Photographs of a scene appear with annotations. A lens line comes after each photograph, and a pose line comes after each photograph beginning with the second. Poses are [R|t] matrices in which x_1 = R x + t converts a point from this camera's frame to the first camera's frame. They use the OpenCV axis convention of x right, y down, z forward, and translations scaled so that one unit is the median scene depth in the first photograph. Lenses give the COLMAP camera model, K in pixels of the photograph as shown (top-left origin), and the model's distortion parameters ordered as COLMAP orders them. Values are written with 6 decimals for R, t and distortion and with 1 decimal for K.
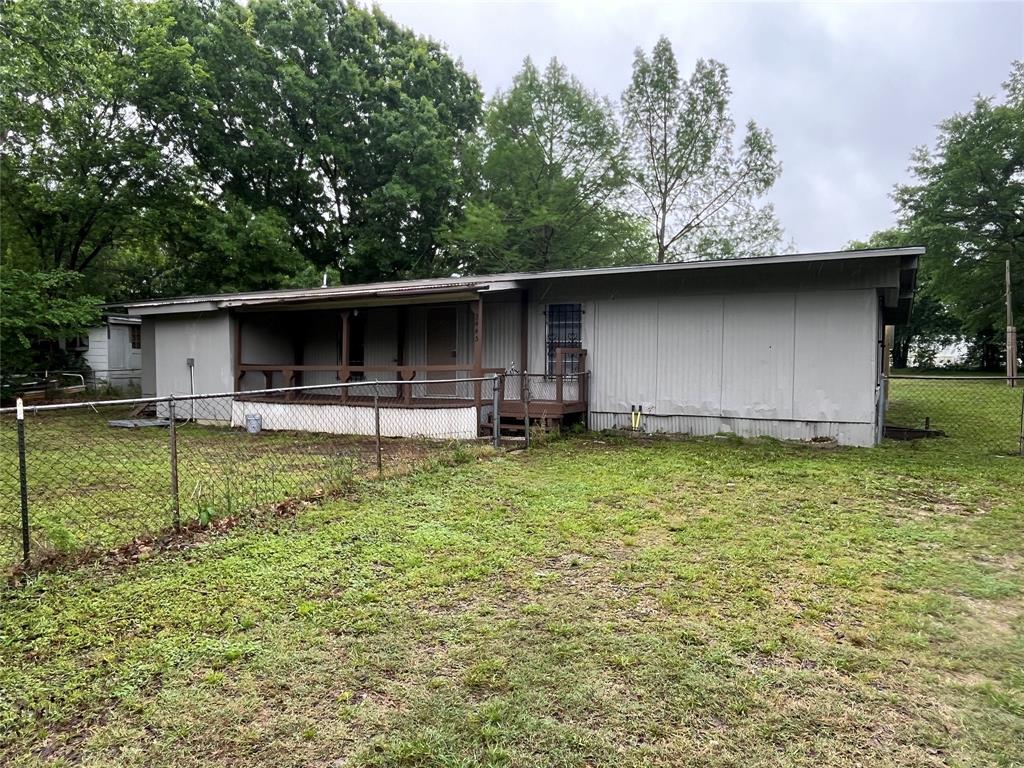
lens RADIAL K [[699.9, 0, 510.1], [0, 699.9, 379.5], [0, 0, 1]] dist [-0.004195, 0.001377]
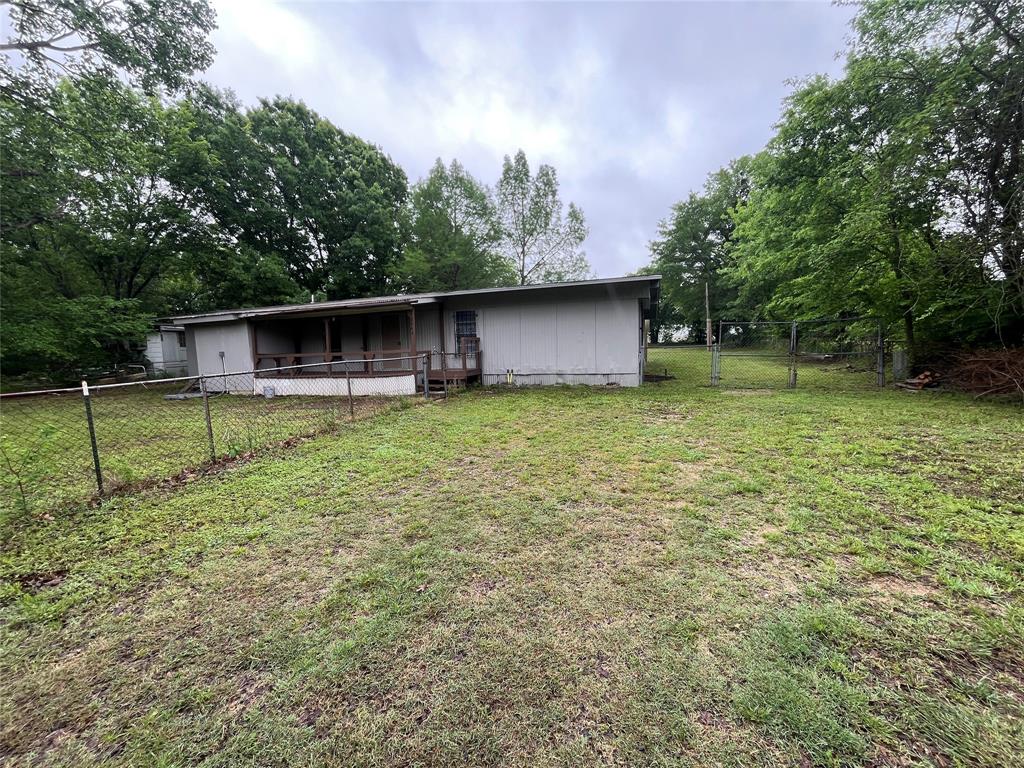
lens RADIAL K [[414.2, 0, 512.4], [0, 414.2, 379.9], [0, 0, 1]] dist [-0.004585, 0.000924]
pose [[0.983835, -0.048248, 0.172457, 0.009167], [0.038555, 0.997506, 0.059119, 0.002404], [-0.174879, -0.051515, 0.983241, -0.001147]]
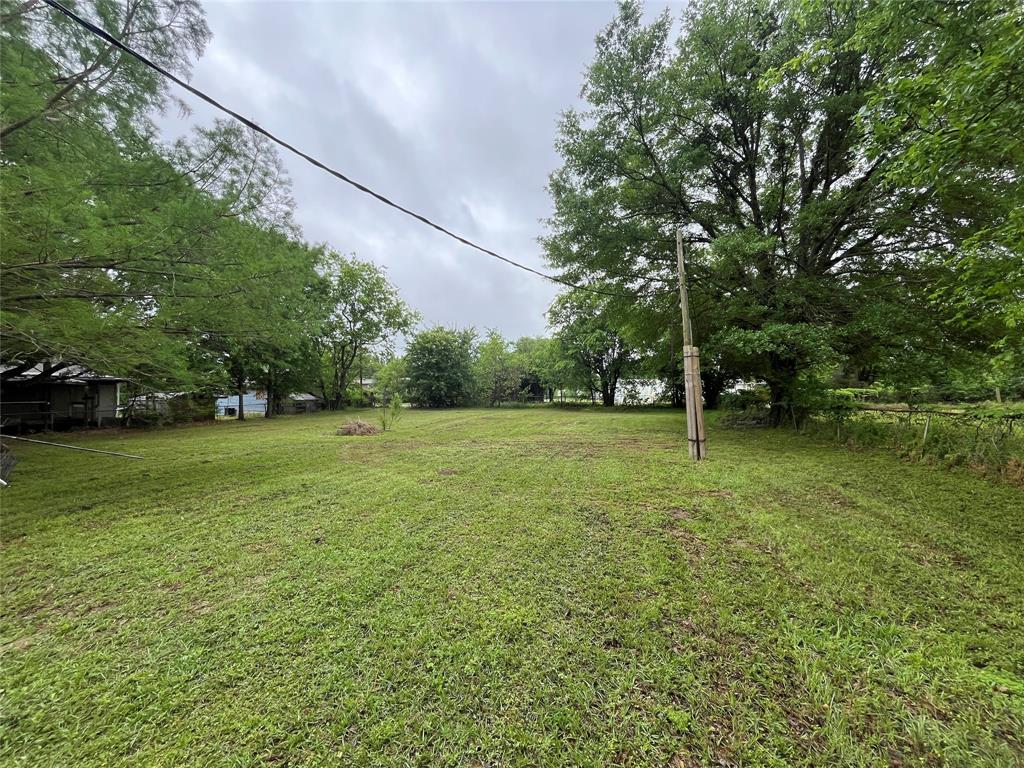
lens RADIAL K [[414.2, 0, 510.7], [0, 414.2, 384.1], [0, 0, 1]] dist [-0.004585, 0.000924]
pose [[0.976683, -0.029274, 0.212683, 0.795132], [0.046623, 0.995939, -0.077016, -0.018896], [-0.209565, 0.085136, 0.974081, 1.130389]]
